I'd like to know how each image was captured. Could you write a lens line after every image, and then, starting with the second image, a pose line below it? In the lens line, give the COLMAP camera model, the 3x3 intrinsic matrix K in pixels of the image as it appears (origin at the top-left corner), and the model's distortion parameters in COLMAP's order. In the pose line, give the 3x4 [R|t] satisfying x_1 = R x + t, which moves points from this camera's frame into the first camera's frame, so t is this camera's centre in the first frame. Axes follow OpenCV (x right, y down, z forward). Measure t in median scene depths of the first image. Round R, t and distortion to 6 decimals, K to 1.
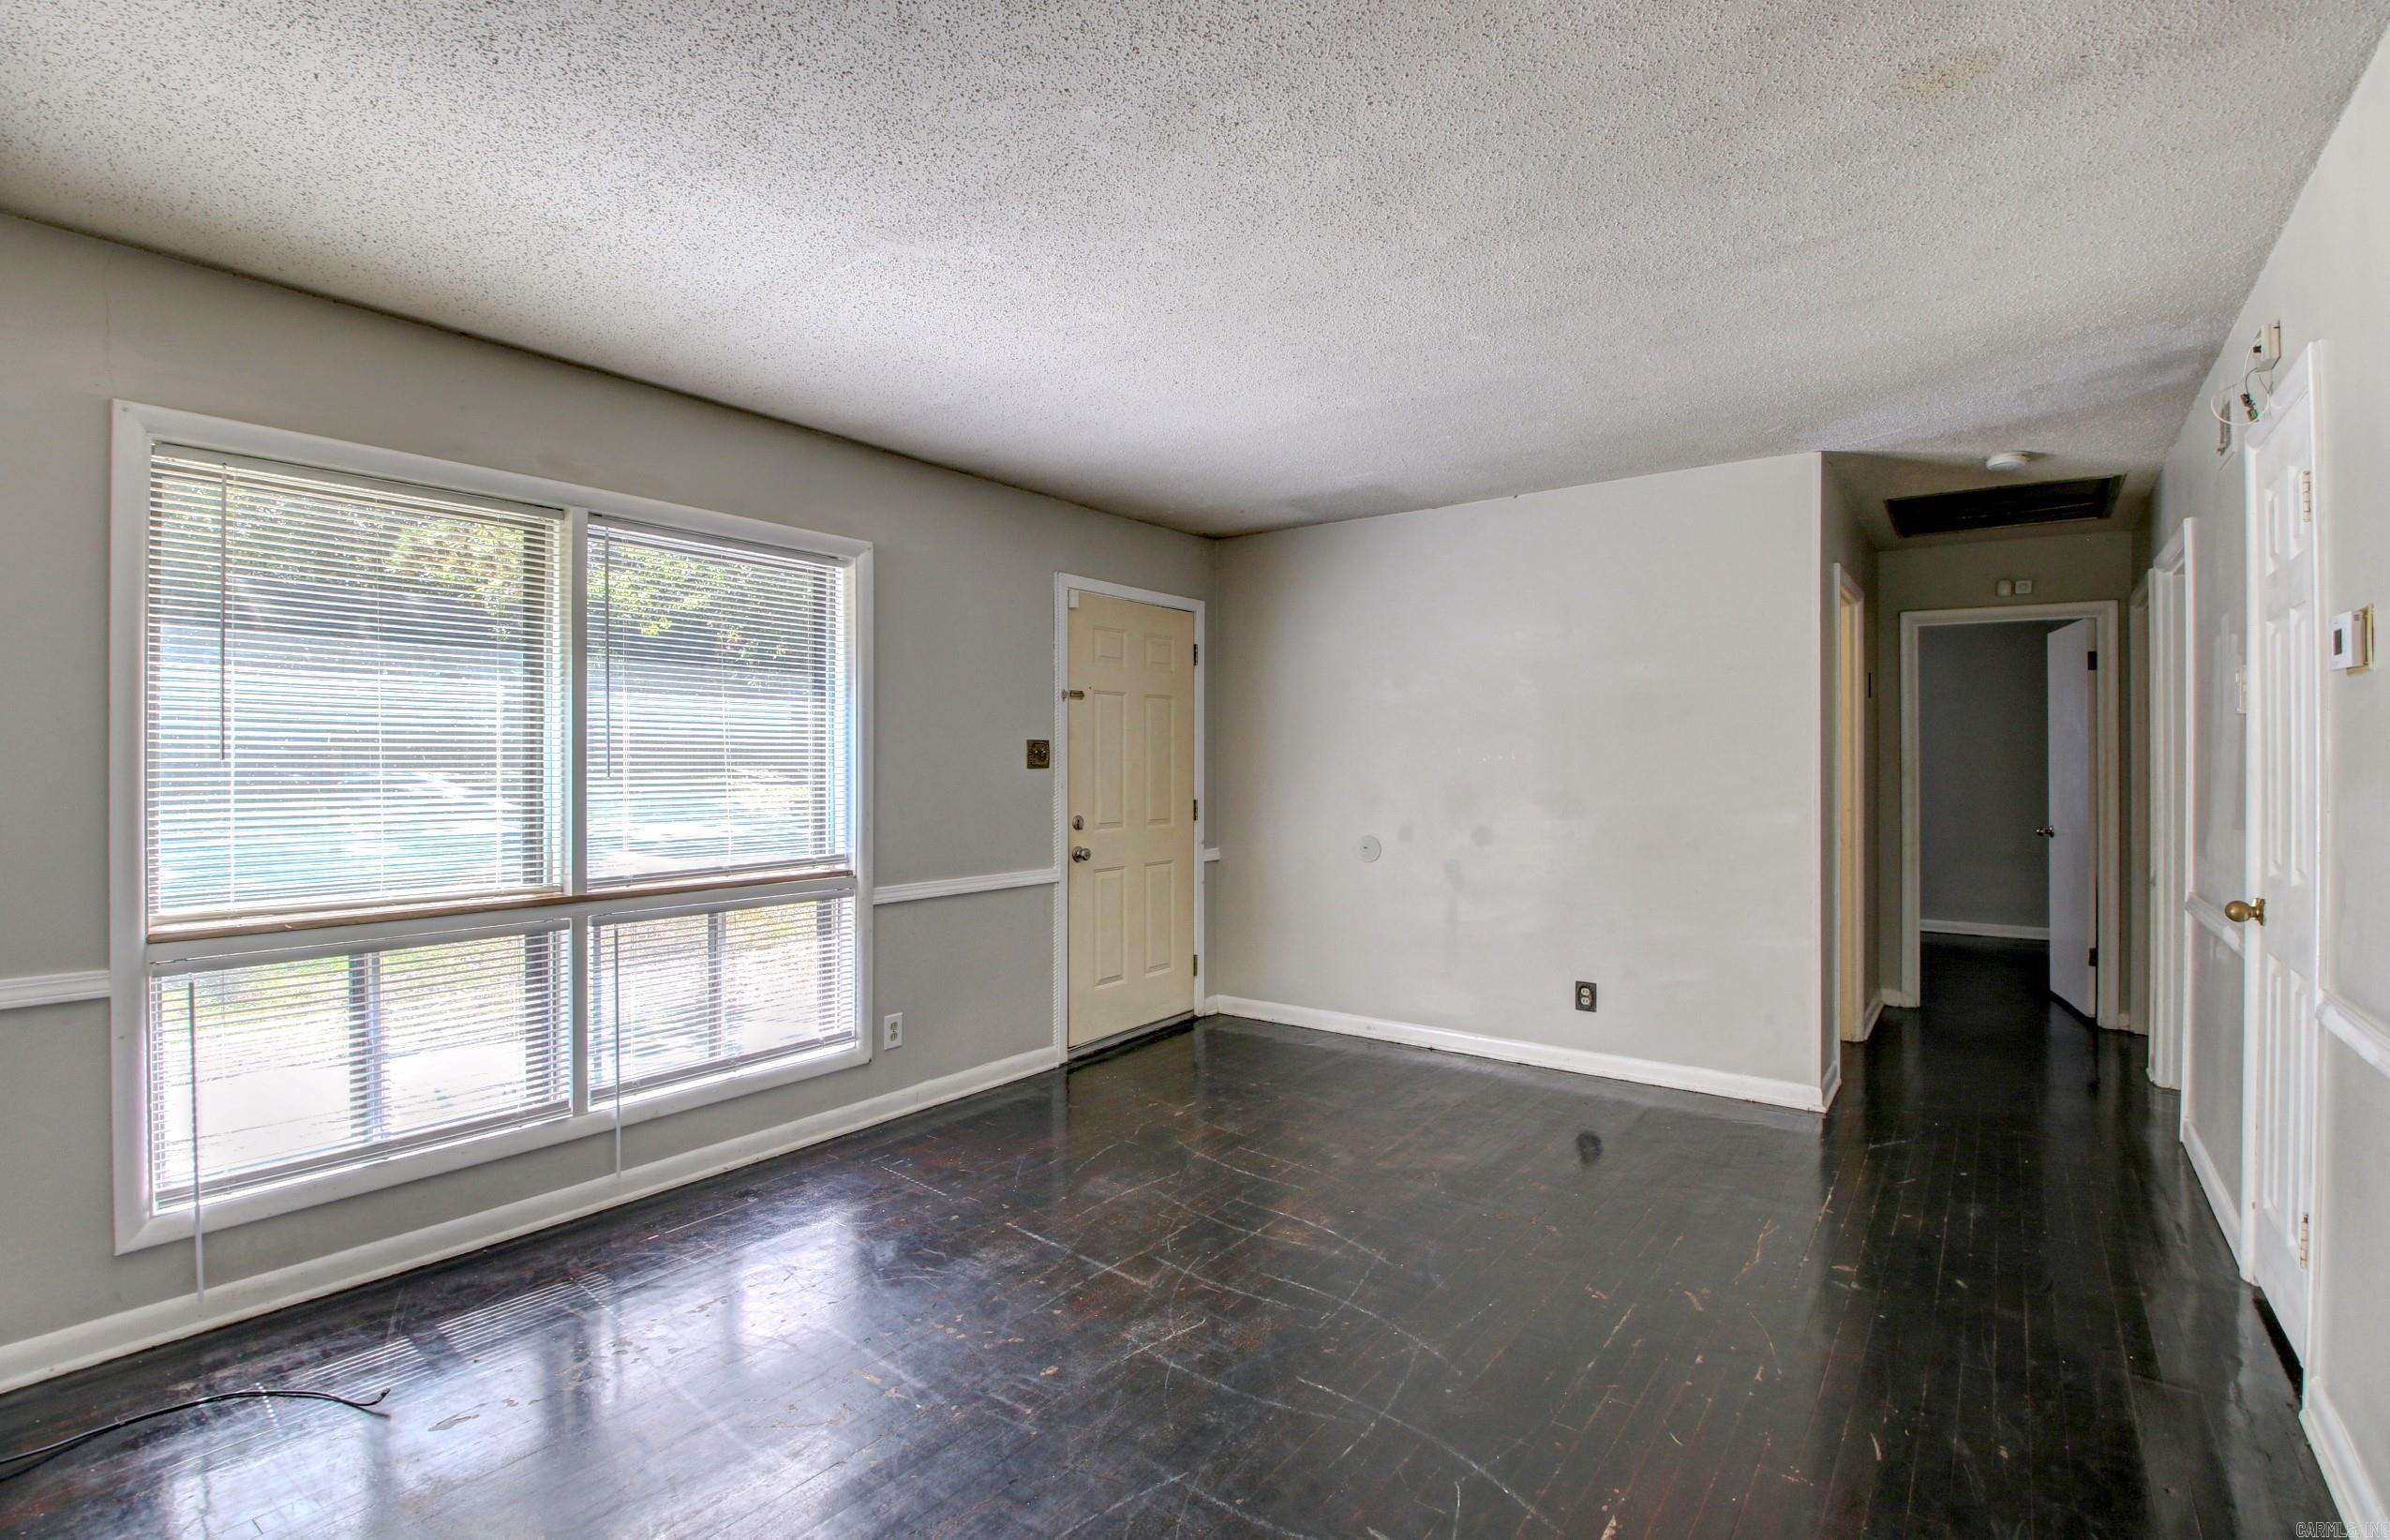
lens RADIAL K [[1119.0, 0, 1190.7], [0, 1119.0, 764.8], [0, 0, 1]] dist [0.009006, -0.022227]
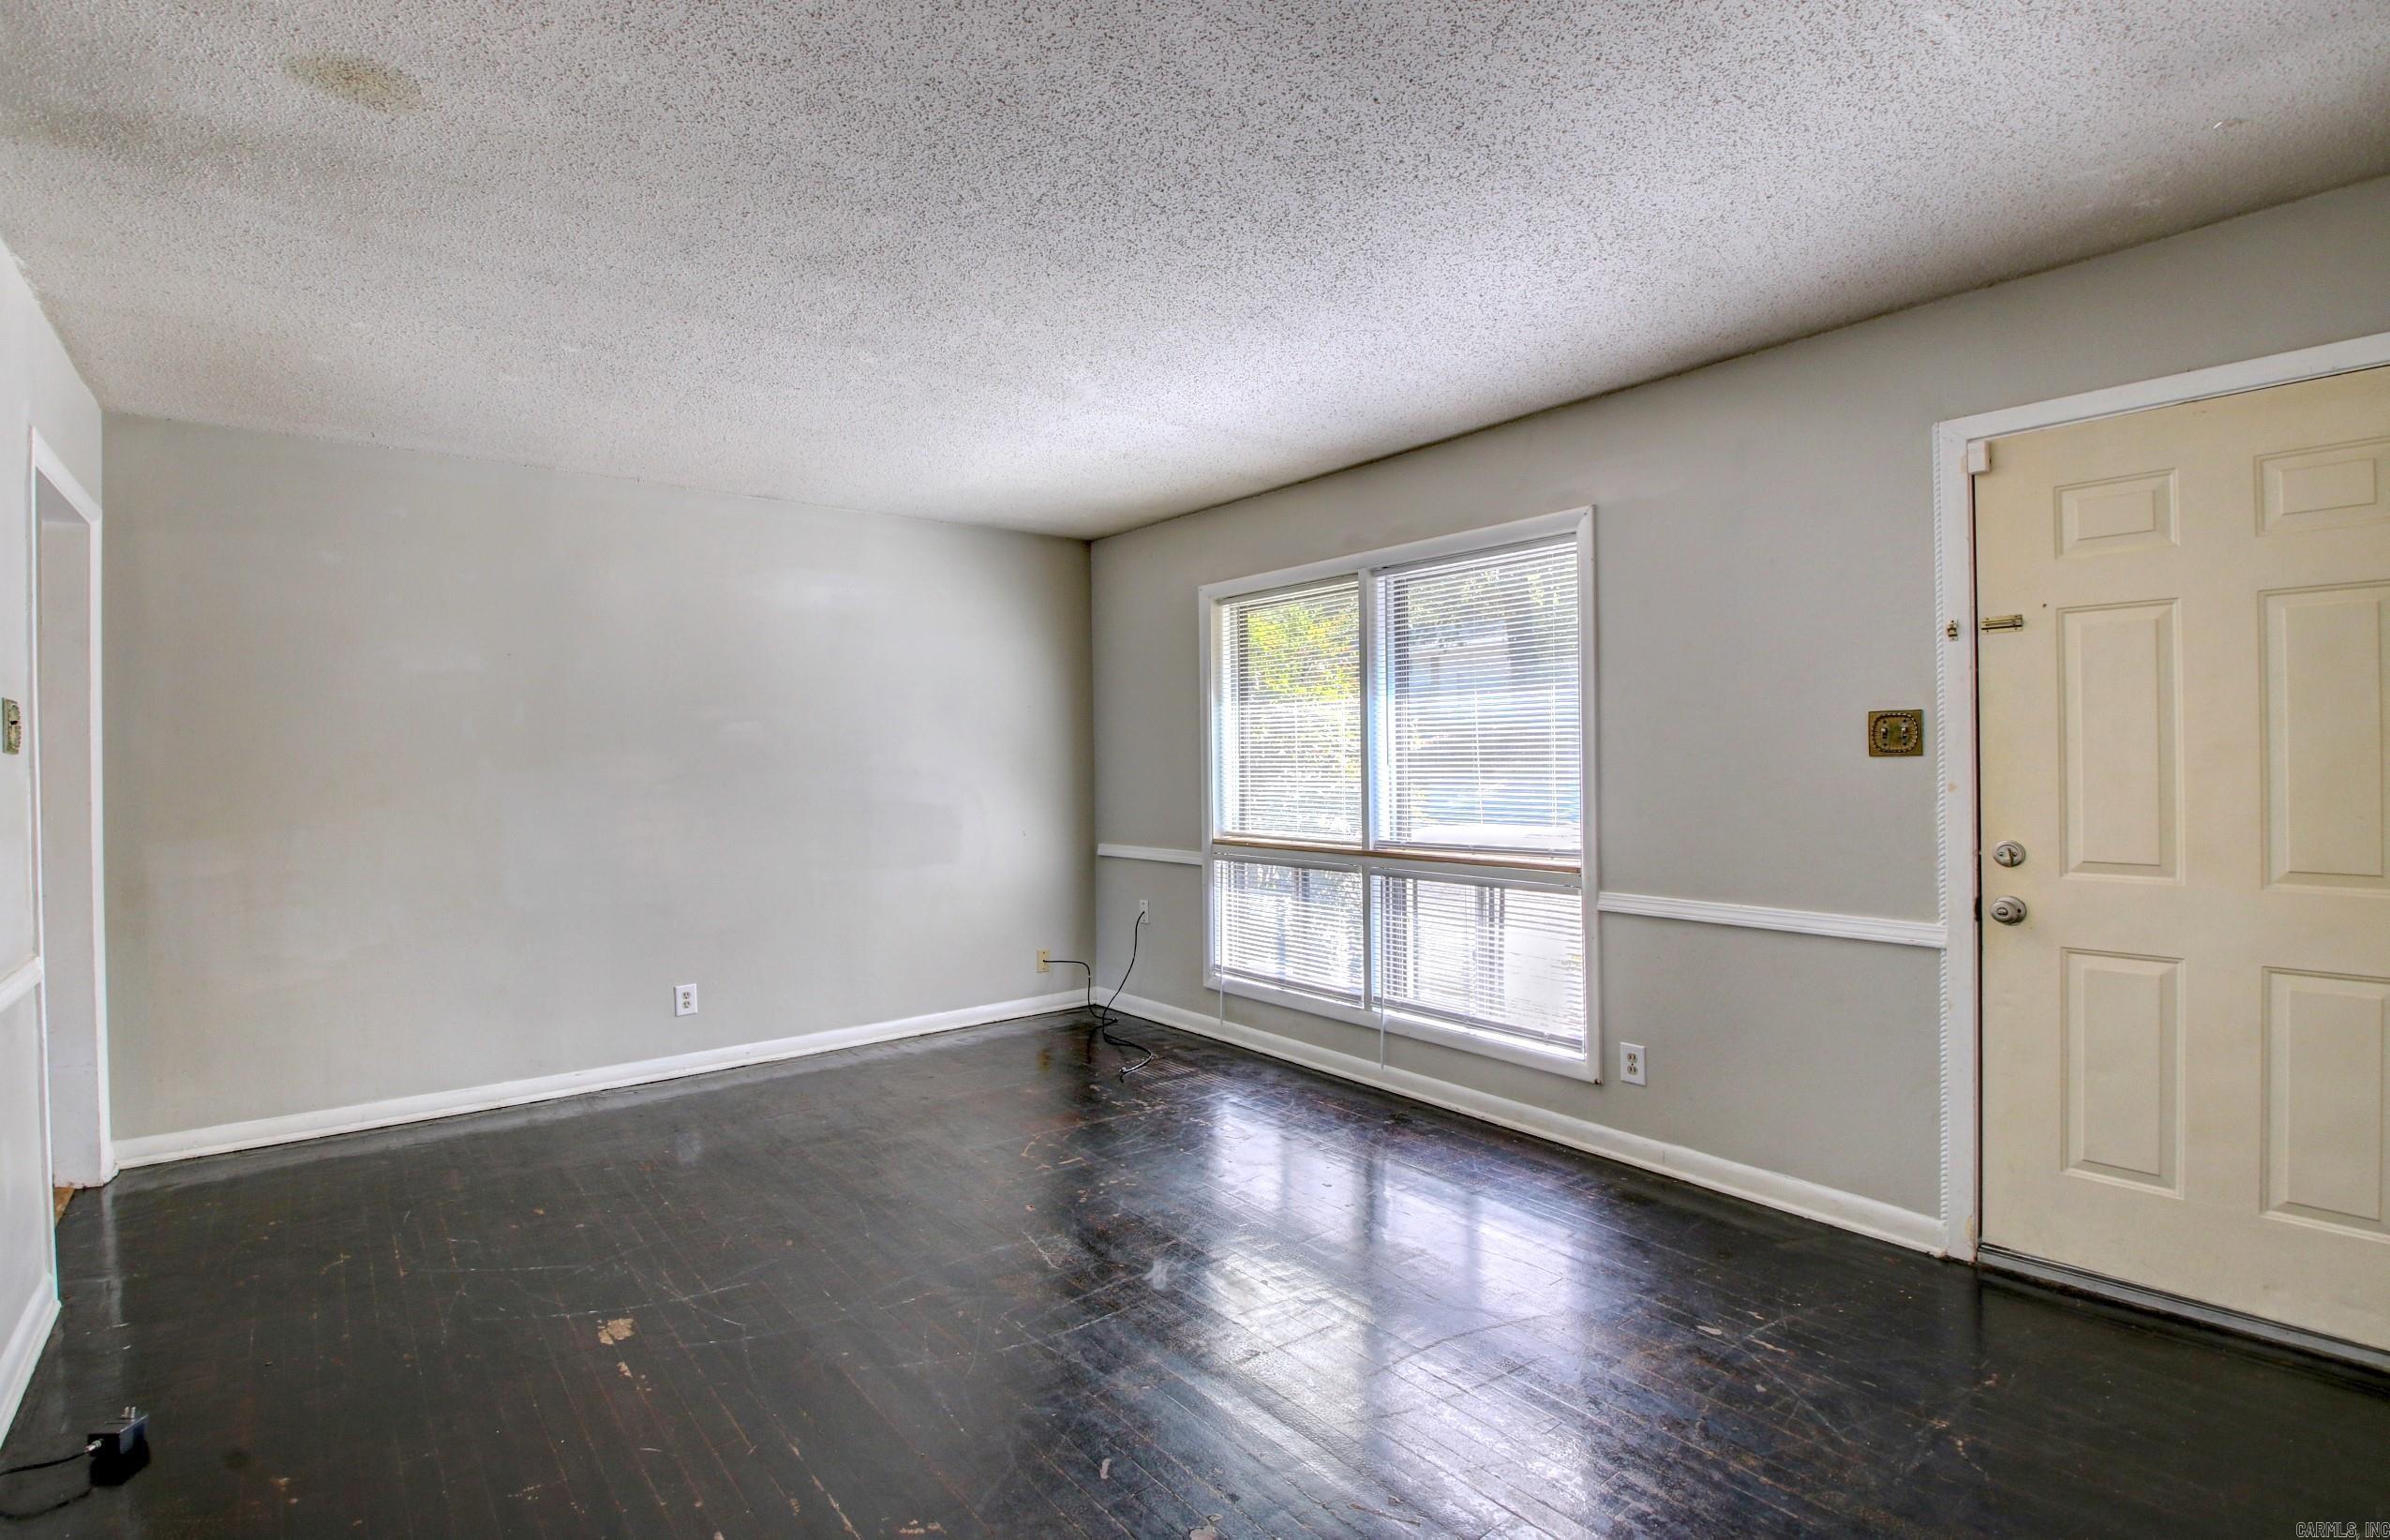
lens RADIAL K [[1136.4, 0, 1182.0], [0, 1136.4, 765.4], [0, 0, 1]] dist [0.014254, -0.023390]
pose [[-0.278590, 0.011396, -0.960342, 0.725017], [0.012140, 0.999891, 0.008344, -0.002611], [0.960333, -0.009334, -0.278698, 0.992931]]
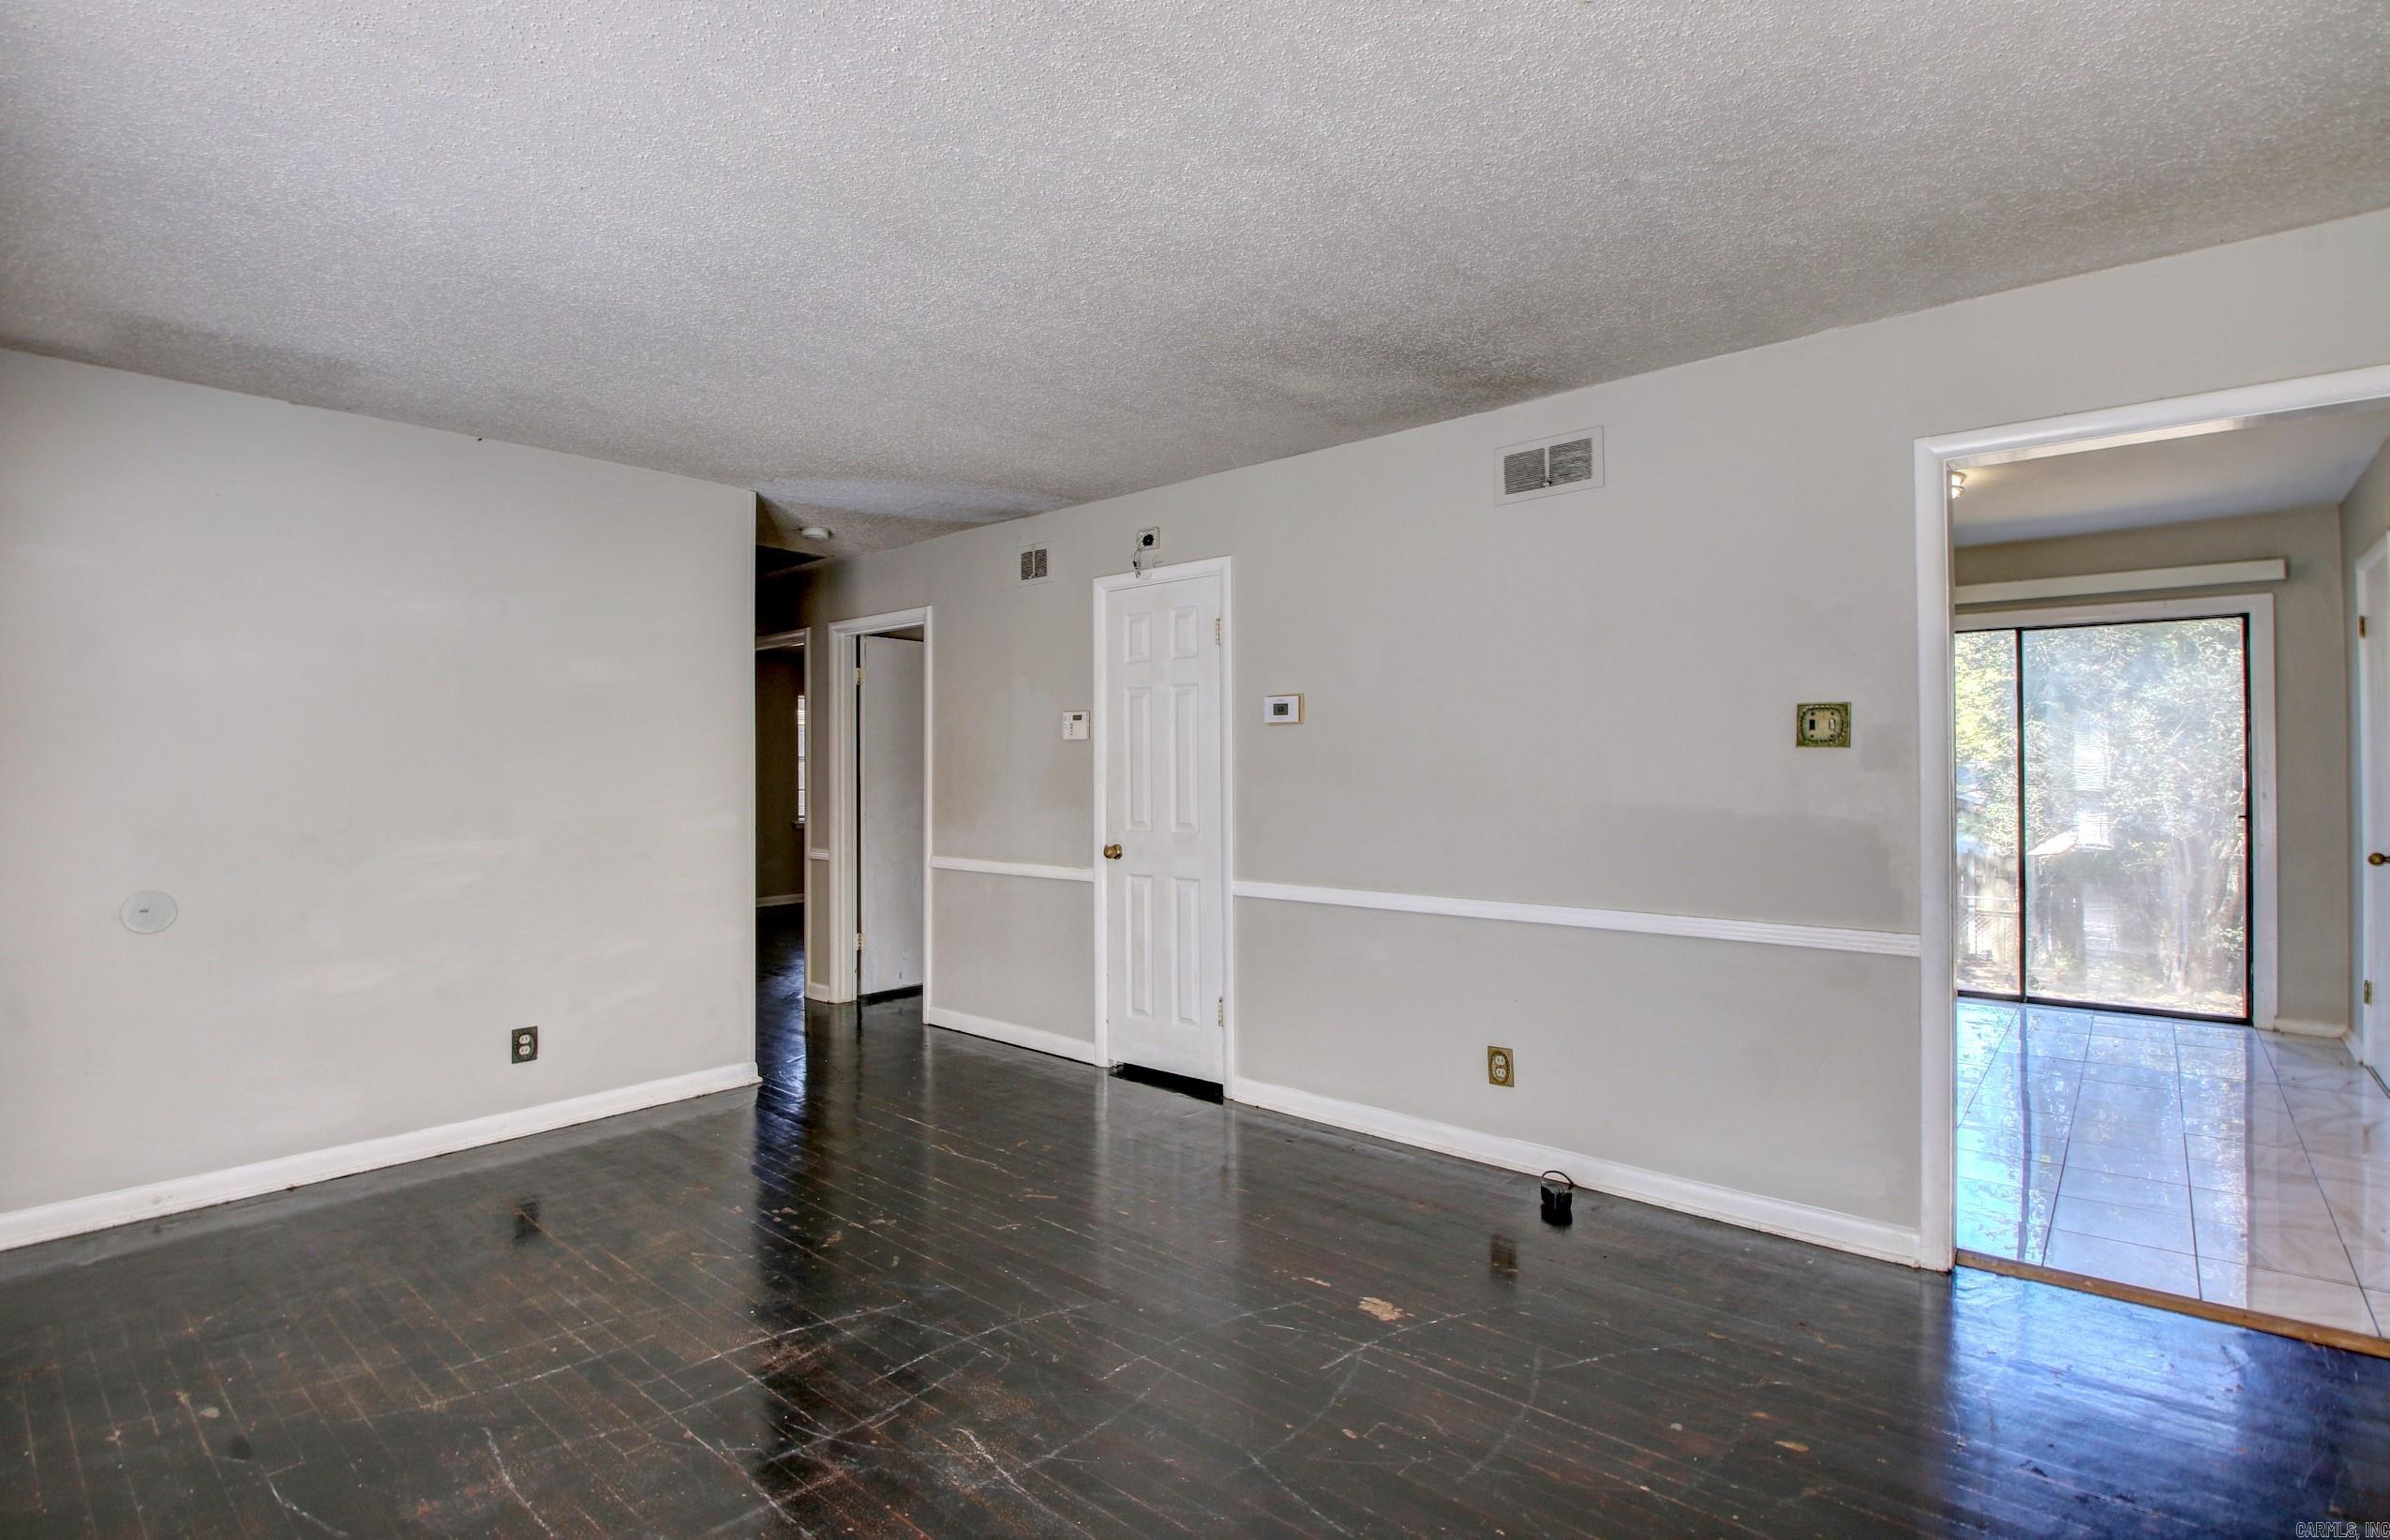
lens RADIAL K [[1110.1, 0, 1183.9], [0, 1110.1, 763.1], [0, 0, 1]] dist [0.017162, -0.017539]
pose [[0.090829, 0.003472, 0.995860, -0.562890], [0.008537, 0.999954, -0.004264, -0.001096], [-0.995830, 0.008889, 0.090796, 0.519967]]
